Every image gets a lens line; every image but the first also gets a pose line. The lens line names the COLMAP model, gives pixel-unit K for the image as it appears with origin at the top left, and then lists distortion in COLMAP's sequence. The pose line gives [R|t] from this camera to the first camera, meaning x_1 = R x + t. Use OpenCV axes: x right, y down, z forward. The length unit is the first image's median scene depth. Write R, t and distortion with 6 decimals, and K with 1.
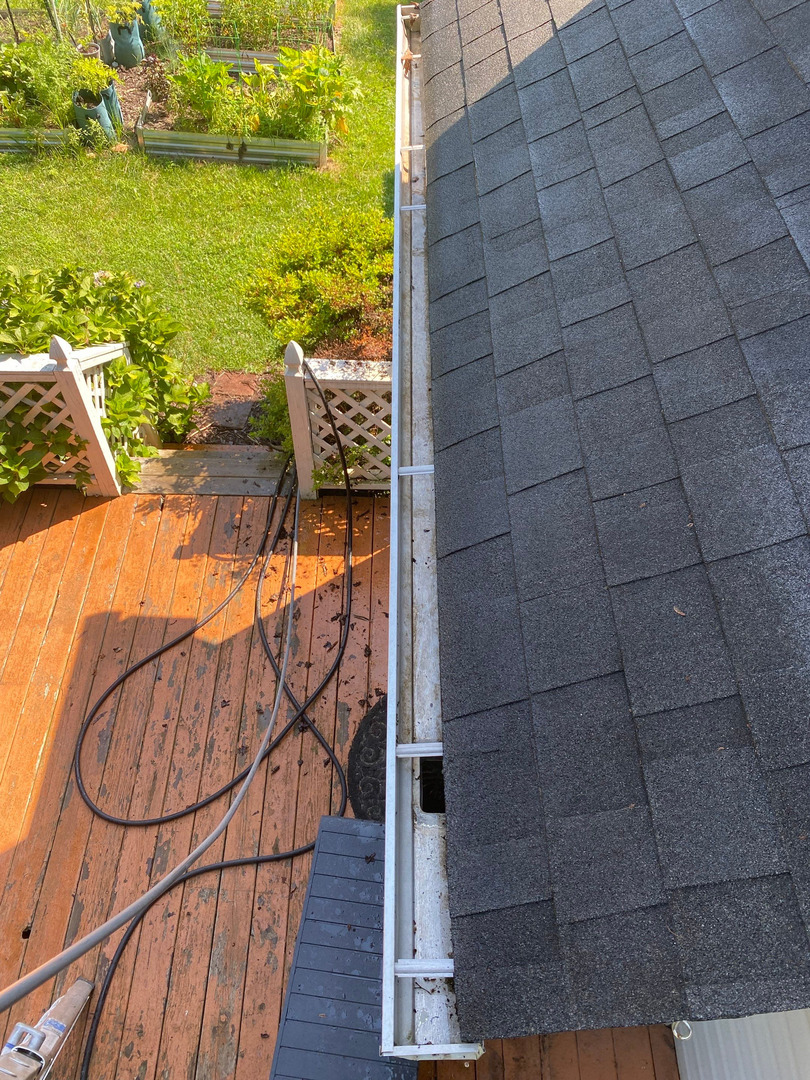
lens RADIAL K [[835.1, 0, 405.0], [0, 835.1, 540.0], [0, 0, 1]] dist [0.007477, -0.004971]
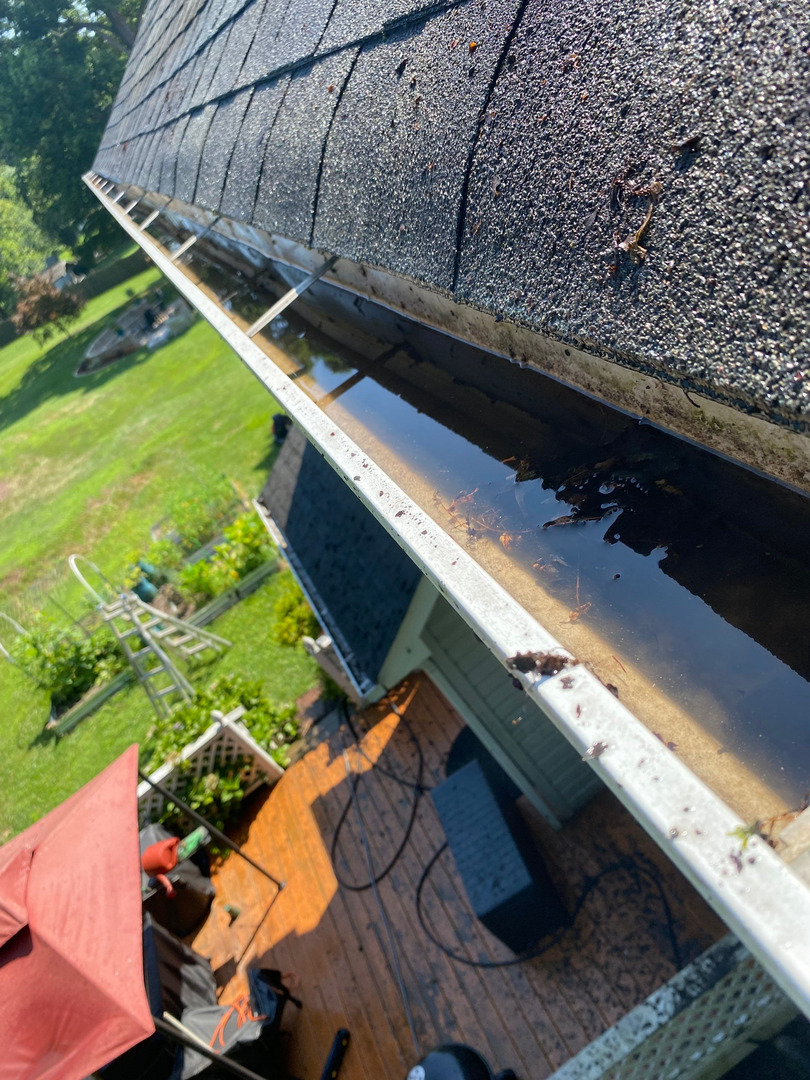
lens RADIAL K [[835.1, 0, 405.0], [0, 835.1, 540.0], [0, 0, 1]] dist [0.007477, -0.004971]
pose [[0.767637, -0.640560, 0.020419, 0.147726], [0.603800, 0.712169, -0.358107, 0.406360], [0.214847, 0.287225, 0.933457, -0.797611]]
